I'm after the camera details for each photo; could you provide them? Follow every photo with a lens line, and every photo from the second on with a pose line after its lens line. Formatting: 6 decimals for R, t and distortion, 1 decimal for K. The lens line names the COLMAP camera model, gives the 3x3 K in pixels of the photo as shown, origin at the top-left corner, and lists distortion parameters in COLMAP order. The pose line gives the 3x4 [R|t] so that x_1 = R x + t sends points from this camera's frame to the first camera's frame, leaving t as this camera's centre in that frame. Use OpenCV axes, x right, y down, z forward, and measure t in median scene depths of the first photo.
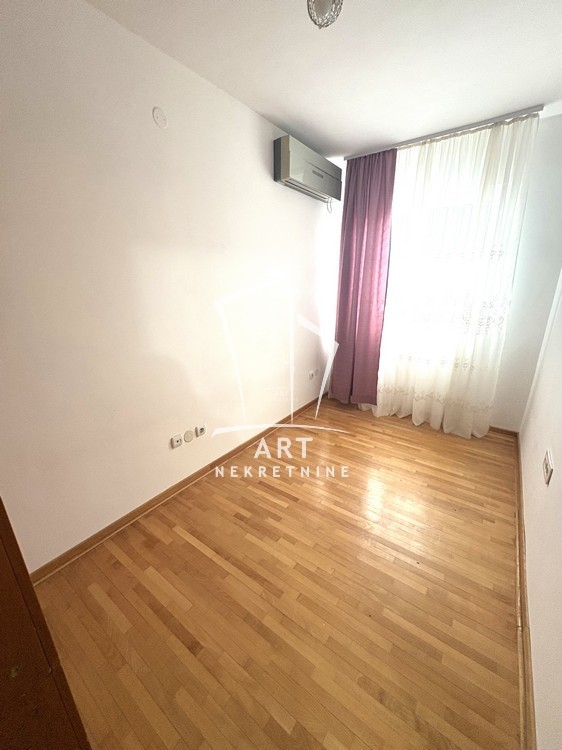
lens RADIAL K [[297.4, 0, 280.4], [0, 297.4, 375.7], [0, 0, 1]] dist [0.002267, -0.000014]
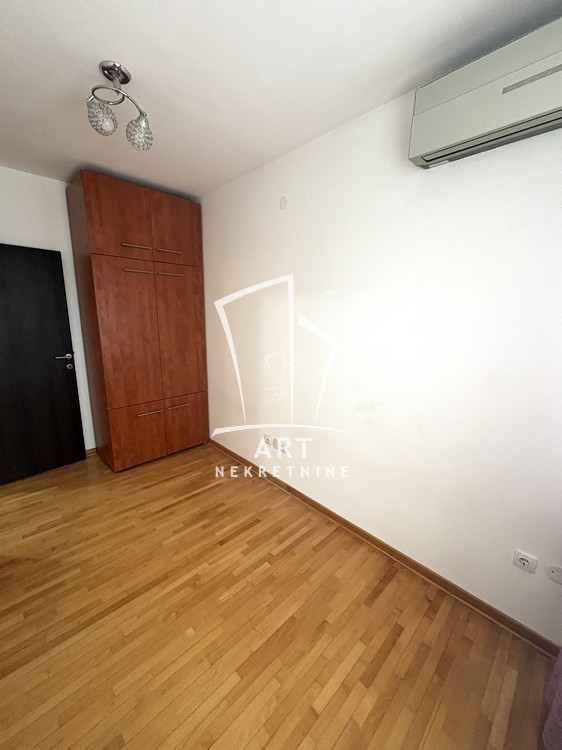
lens RADIAL K [[297.4, 0, 279.5], [0, 297.4, 376.0], [0, 0, 1]] dist [0.002267, -0.000014]
pose [[-0.174954, 0.216160, -0.960555, 0.943157], [-0.316034, 0.911648, 0.262716, -0.440646], [0.932477, 0.349531, -0.091183, 1.227837]]
